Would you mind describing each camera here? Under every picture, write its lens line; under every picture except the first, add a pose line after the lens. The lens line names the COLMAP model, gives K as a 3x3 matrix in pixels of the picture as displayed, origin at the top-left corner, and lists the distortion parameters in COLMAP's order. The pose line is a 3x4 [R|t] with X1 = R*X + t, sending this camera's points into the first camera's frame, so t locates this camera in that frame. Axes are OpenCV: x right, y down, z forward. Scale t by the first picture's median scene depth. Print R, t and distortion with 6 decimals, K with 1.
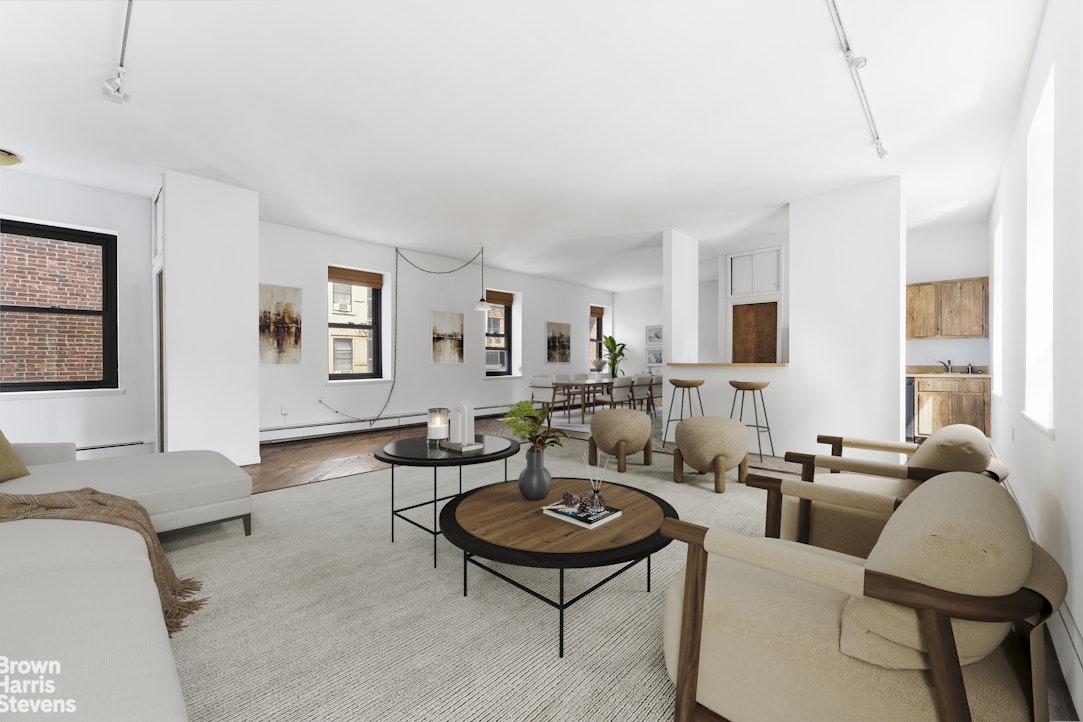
lens RADIAL K [[444.5, 0, 542.1], [0, 444.5, 360.9], [0, 0, 1]] dist [0.008713, 0.000027]
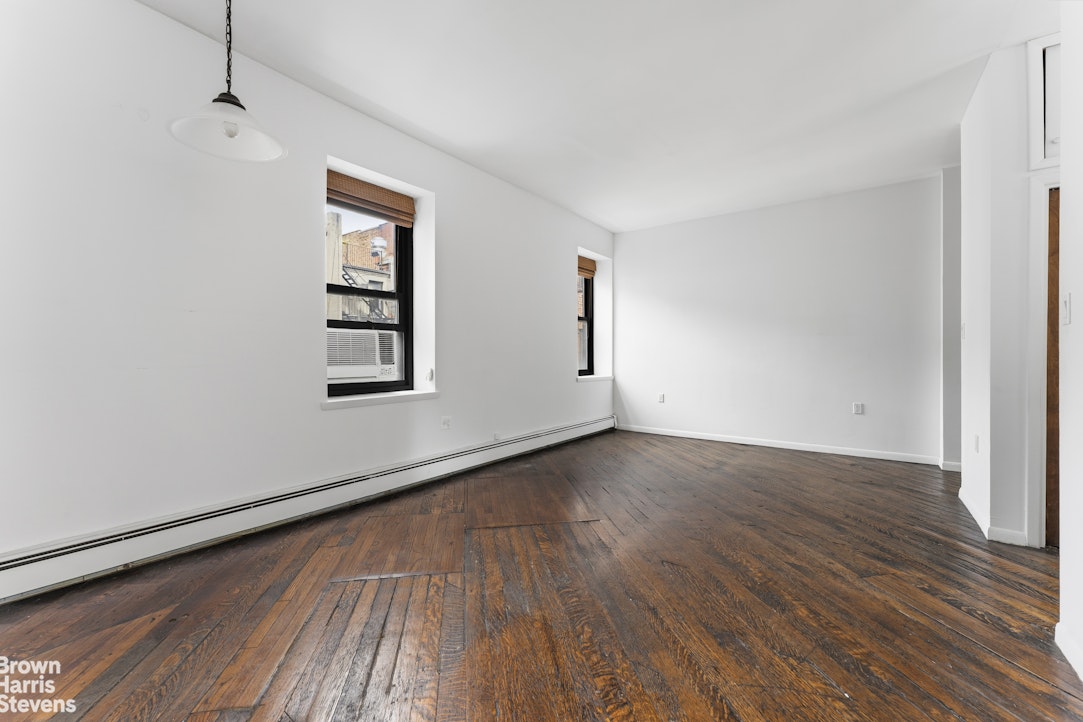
lens RADIAL K [[444.5, 0, 536.9], [0, 444.5, 361.6], [0, 0, 1]] dist [0.008713, 0.000027]
pose [[0.993910, -0.002265, 0.110173, 0.006863], [0.000941, 0.999927, 0.012065, 0.002259], [-0.110192, -0.011888, 0.993839, 1.515465]]
